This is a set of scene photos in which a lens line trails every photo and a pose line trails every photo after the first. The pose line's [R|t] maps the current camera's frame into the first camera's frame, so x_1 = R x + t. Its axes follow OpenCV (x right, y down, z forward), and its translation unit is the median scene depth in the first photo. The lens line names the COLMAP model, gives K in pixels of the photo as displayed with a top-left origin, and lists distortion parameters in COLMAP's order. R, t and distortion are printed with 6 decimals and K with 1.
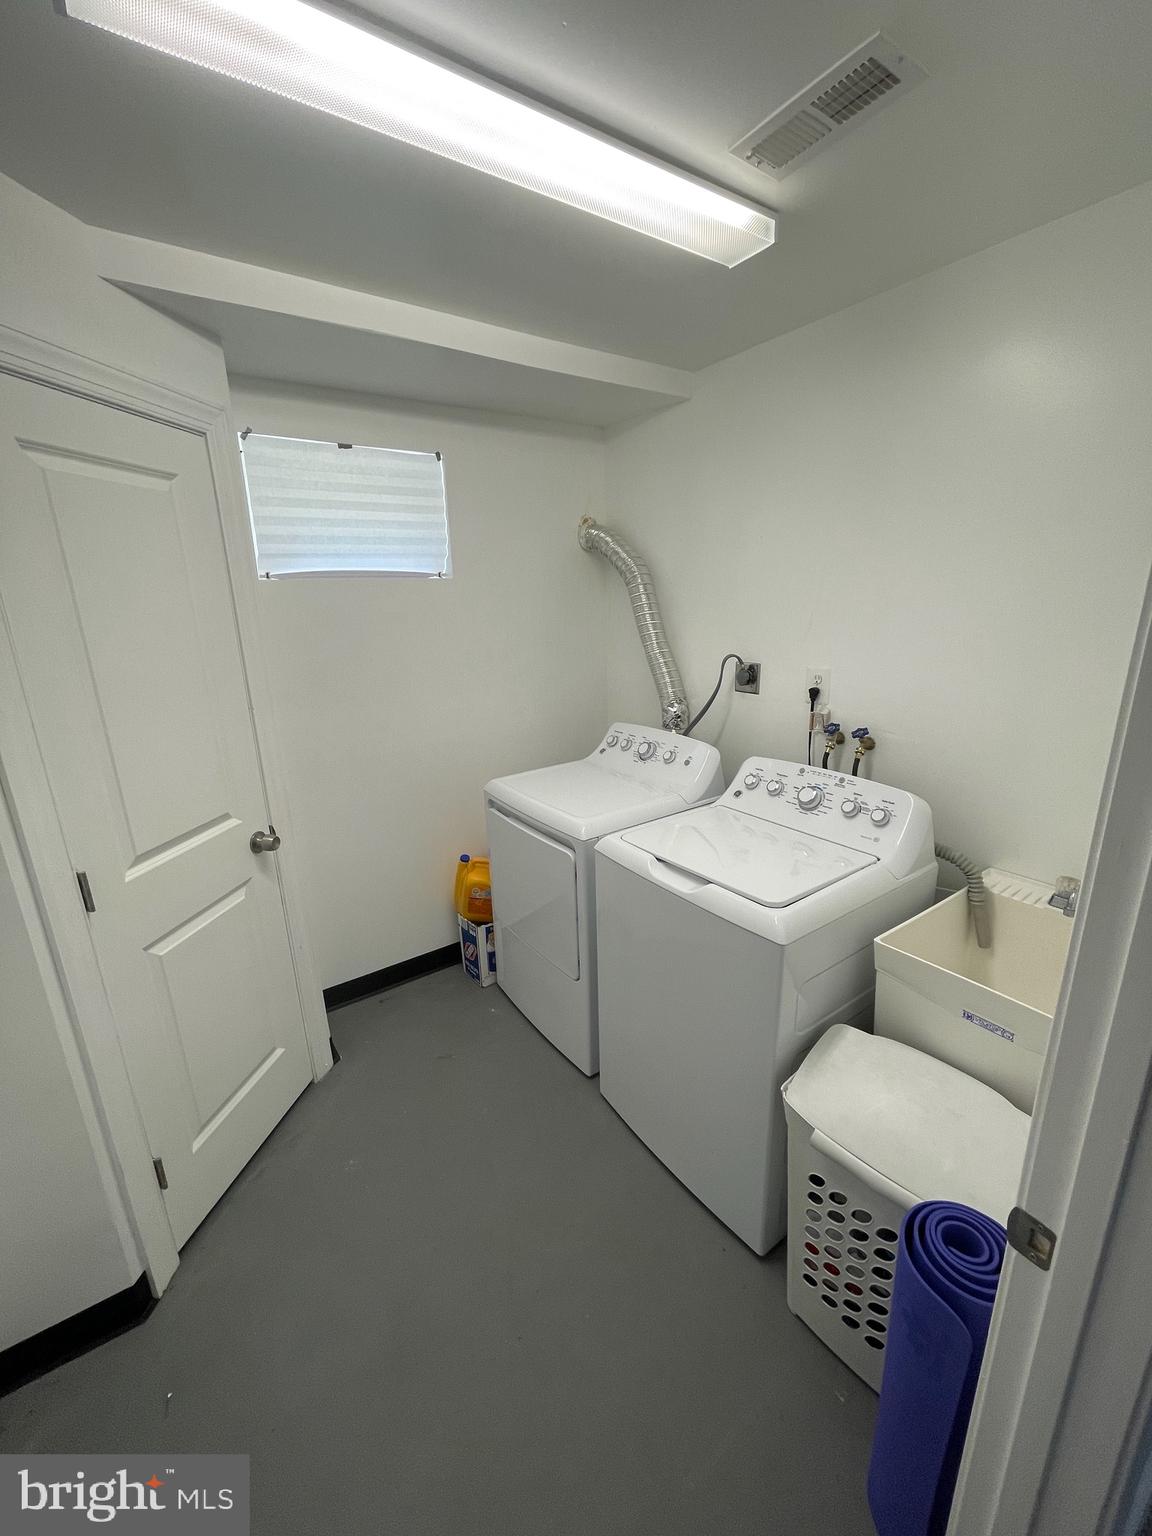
lens RADIAL K [[617.0, 0, 576.1], [0, 617.0, 771.9], [0, 0, 1]] dist [-0.006628, 0.002061]
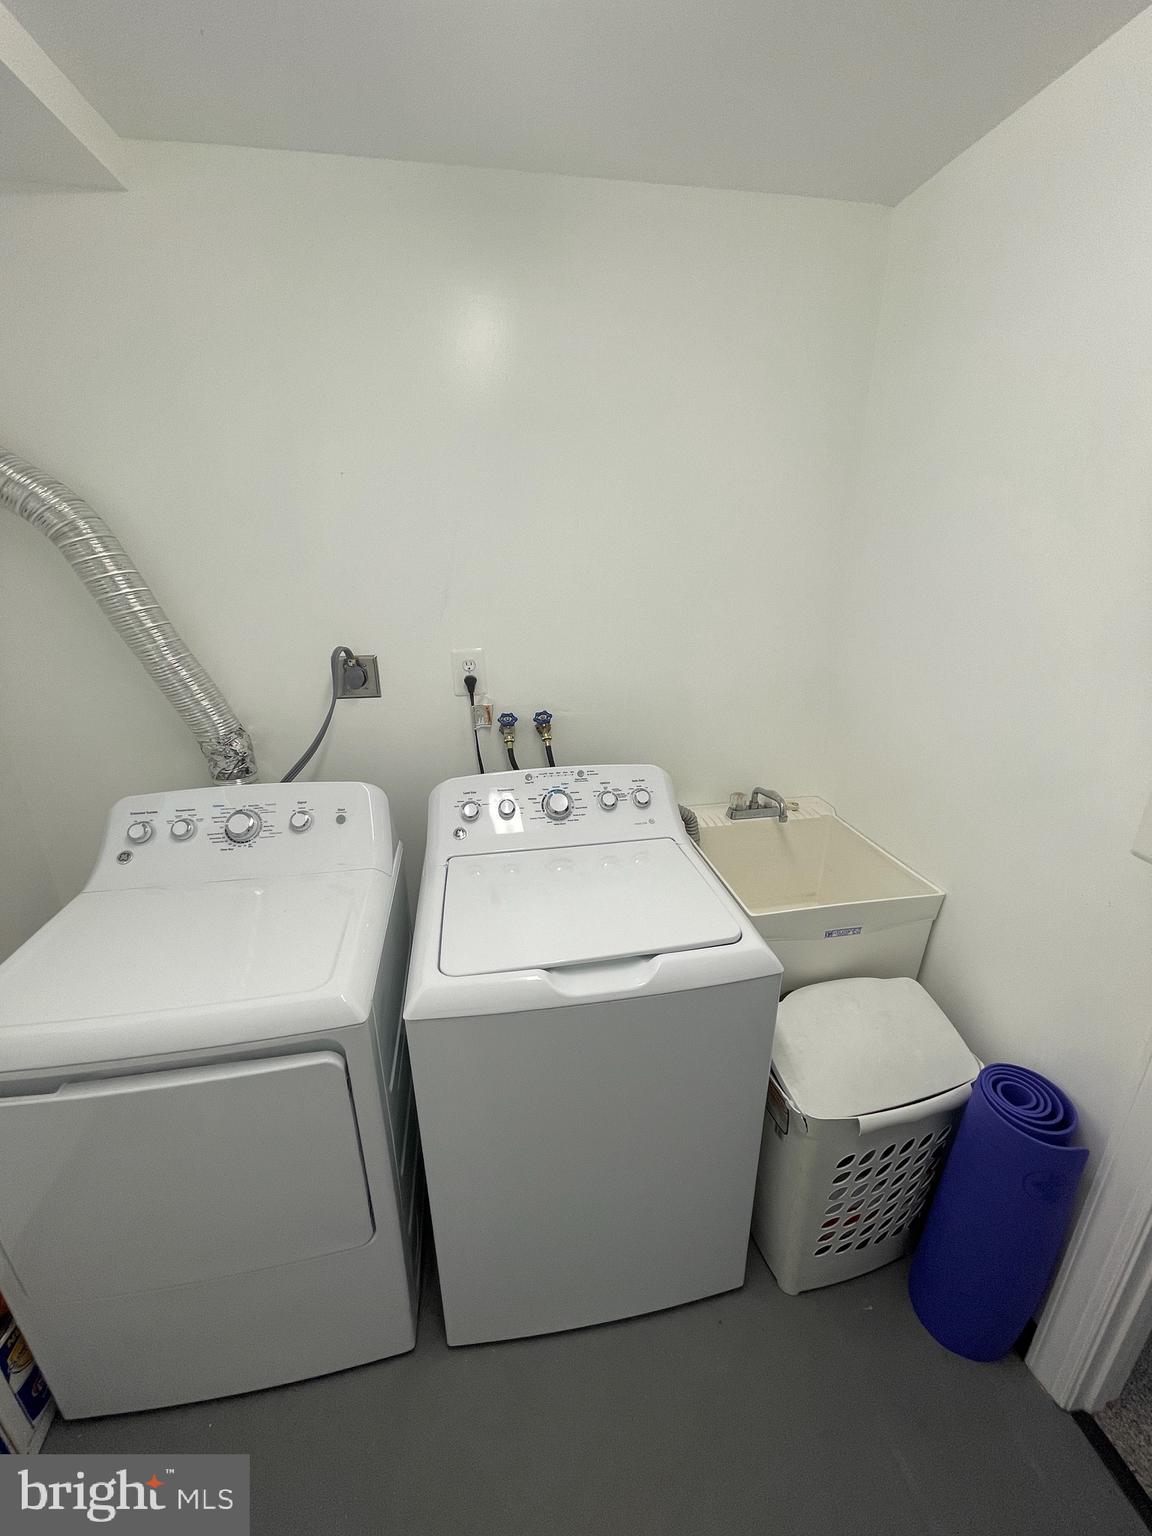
lens RADIAL K [[617.0, 0, 579.7], [0, 617.0, 763.4], [0, 0, 1]] dist [-0.006628, 0.002061]
pose [[0.422343, -0.283344, 0.861013, -0.333126], [0.242782, 0.950542, 0.193717, -0.175202], [-0.873317, 0.127223, 0.470246, 0.591132]]
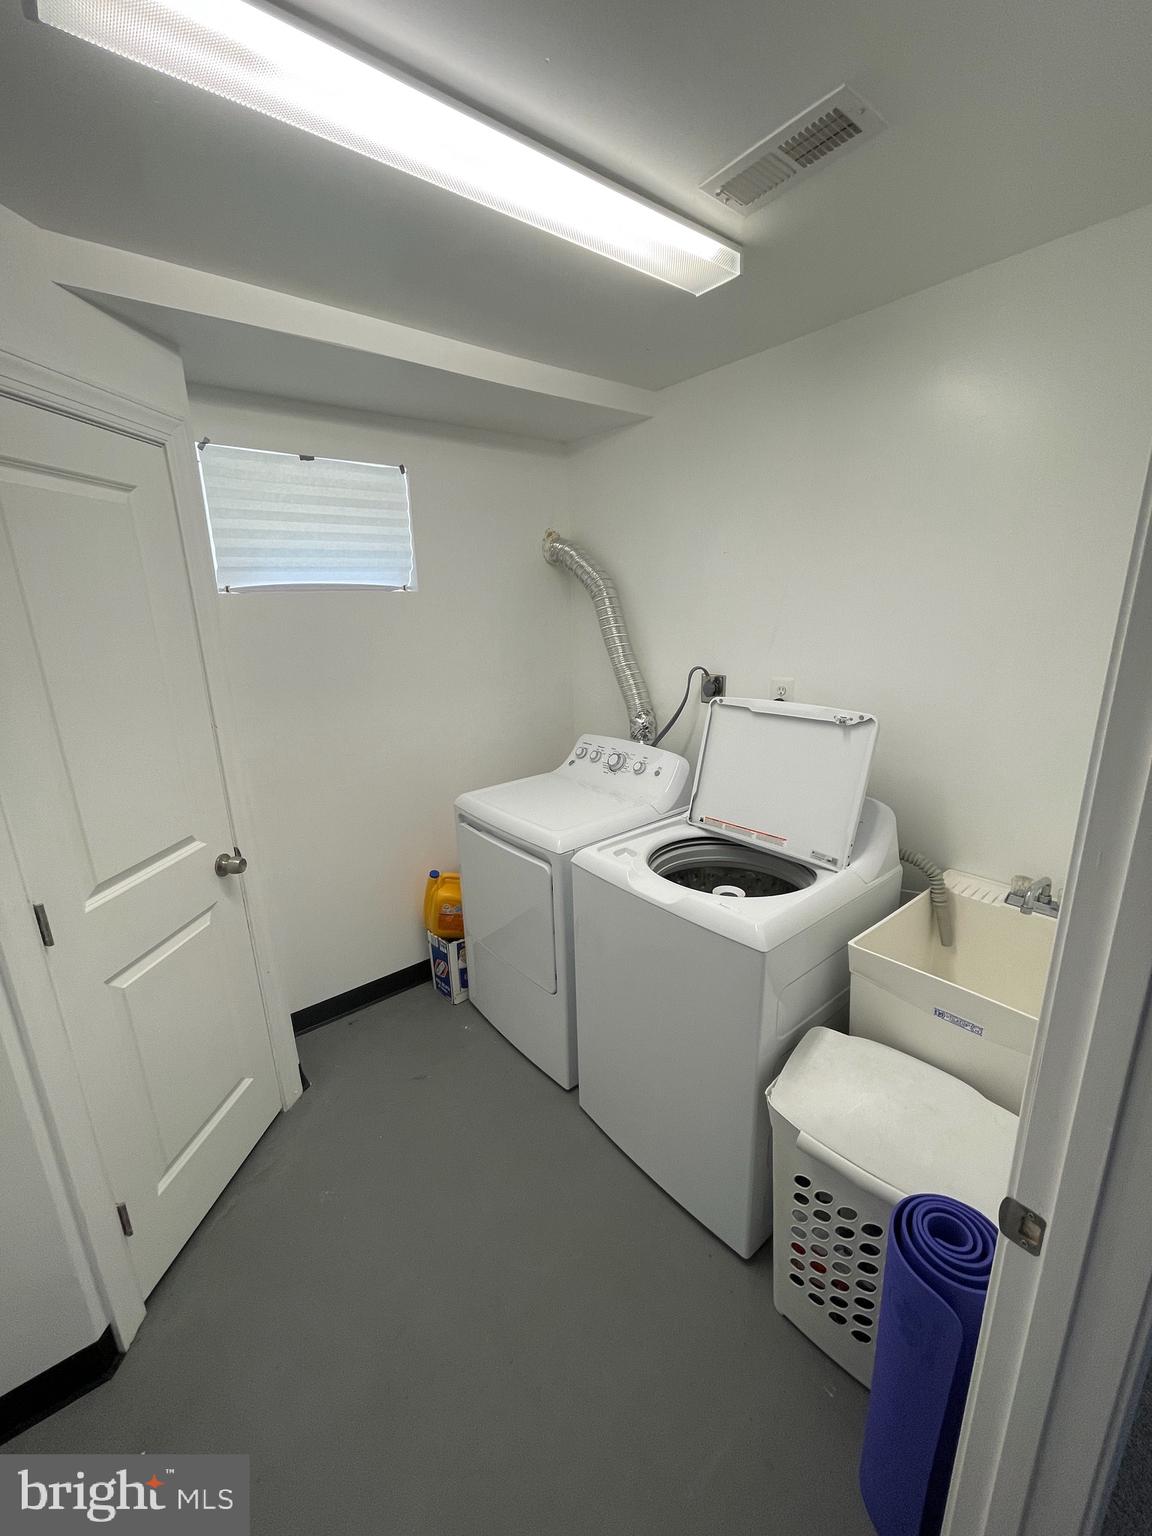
lens RADIAL K [[617.0, 0, 576.2], [0, 617.0, 772.2], [0, 0, 1]] dist [-0.006628, 0.002061]
pose [[0.997251, -0.019142, 0.071586, -0.032582], [0.020069, 0.999723, -0.012255, -0.008932], [-0.071332, 0.013658, 0.997359, -0.003597]]
